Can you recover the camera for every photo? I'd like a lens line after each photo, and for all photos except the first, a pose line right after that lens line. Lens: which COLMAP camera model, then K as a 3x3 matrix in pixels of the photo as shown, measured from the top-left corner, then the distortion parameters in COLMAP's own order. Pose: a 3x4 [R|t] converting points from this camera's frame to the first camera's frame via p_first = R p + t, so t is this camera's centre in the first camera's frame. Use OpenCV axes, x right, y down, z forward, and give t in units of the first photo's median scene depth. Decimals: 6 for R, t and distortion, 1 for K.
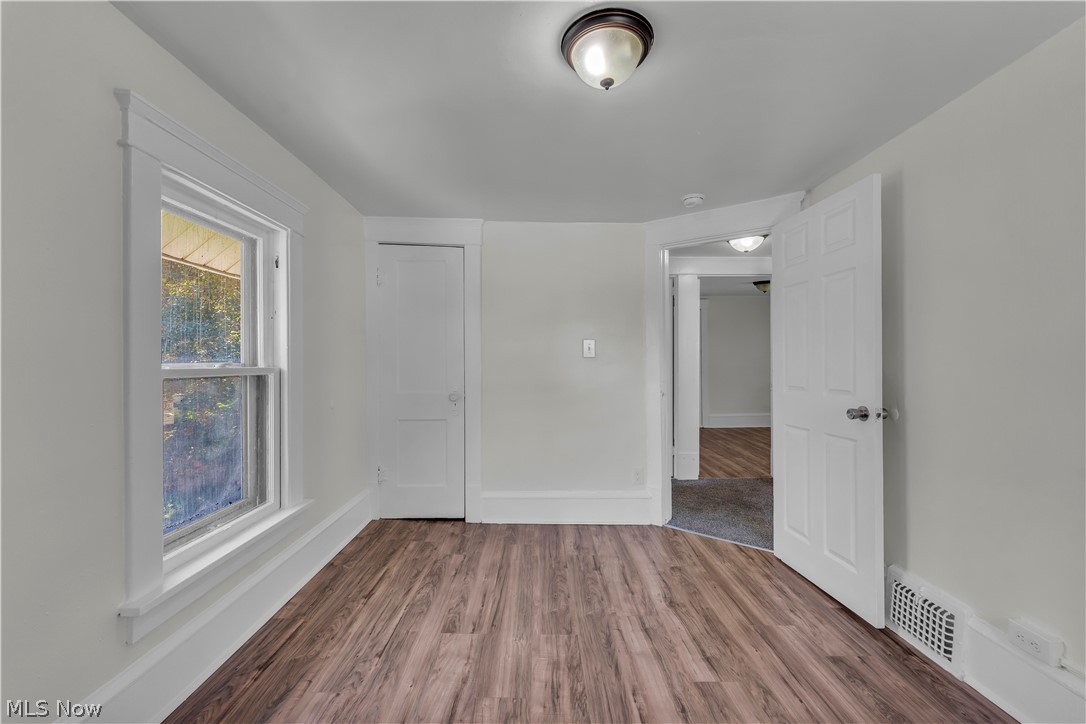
lens RADIAL K [[446.0, 0, 545.9], [0, 446.0, 359.5], [0, 0, 1]] dist [-0.010280, -0.000297]
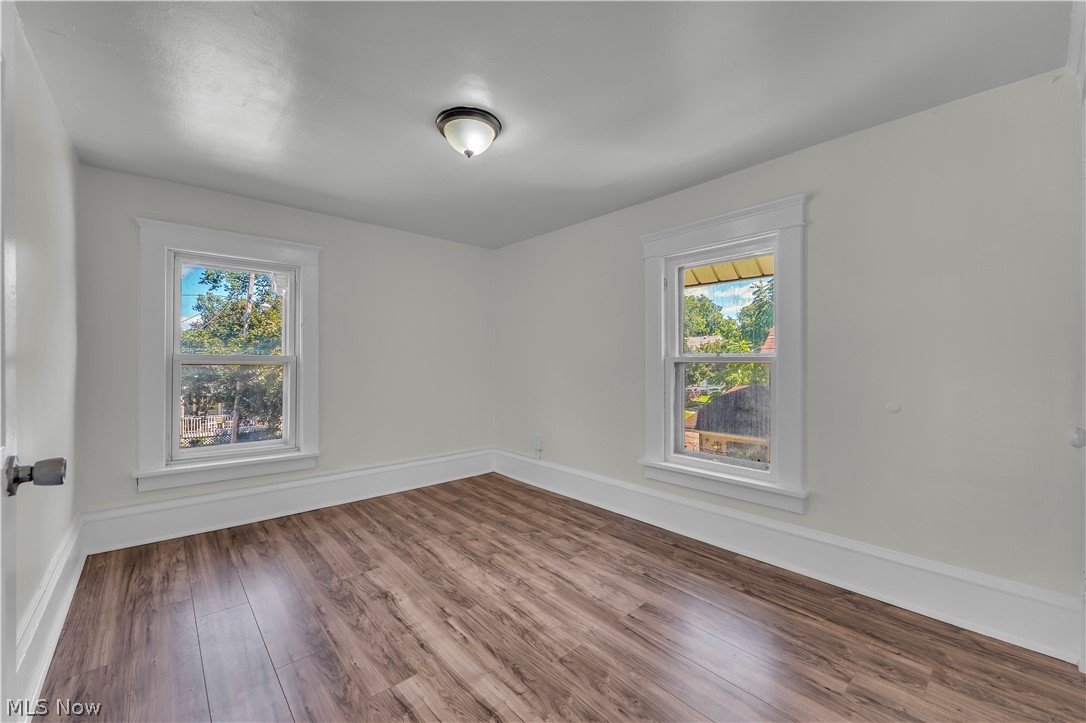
lens RADIAL K [[446.0, 0, 542.1], [0, 446.0, 361.7], [0, 0, 1]] dist [-0.010280, -0.000297]
pose [[-0.768769, 0.005558, -0.639502, 0.686320], [0.003575, 0.999984, 0.004393, 0.027170], [0.639516, 0.001092, -0.768777, 1.776311]]
